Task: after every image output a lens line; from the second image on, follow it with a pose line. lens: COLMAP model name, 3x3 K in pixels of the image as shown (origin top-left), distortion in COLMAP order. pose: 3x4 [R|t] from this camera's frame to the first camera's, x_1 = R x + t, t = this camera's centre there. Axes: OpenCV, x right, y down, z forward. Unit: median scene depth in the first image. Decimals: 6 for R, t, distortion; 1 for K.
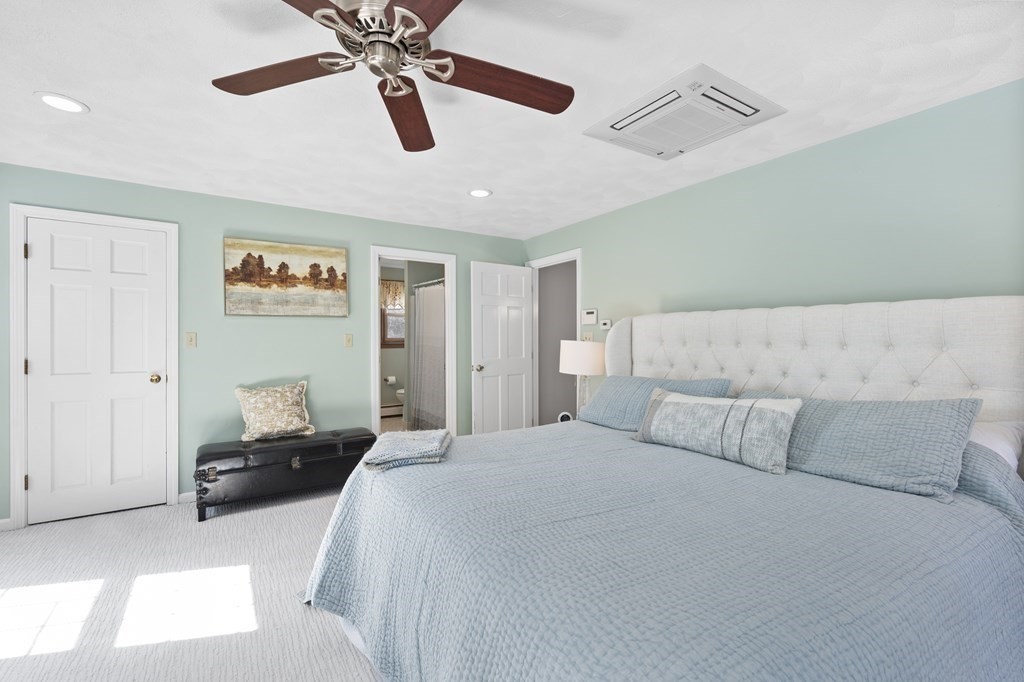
lens RADIAL K [[440.7, 0, 510.1], [0, 440.7, 343.1], [0, 0, 1]] dist [0.003203, 0.000554]
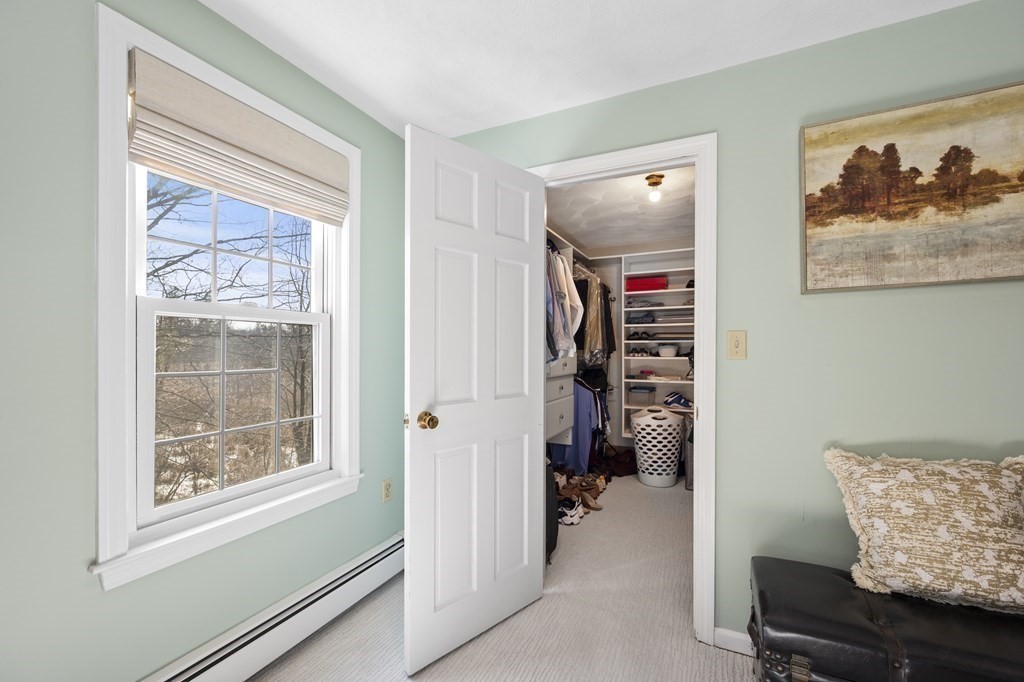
lens RADIAL K [[404.7, 0, 512.4], [0, 404.7, 347.8], [0, 0, 1]] dist [-0.003671, 0.000359]
pose [[0.499906, -0.001378, -0.866078, -0.415677], [-0.007117, 0.999958, -0.005699, 0.001604], [0.866050, 0.009013, 0.499876, 0.497382]]
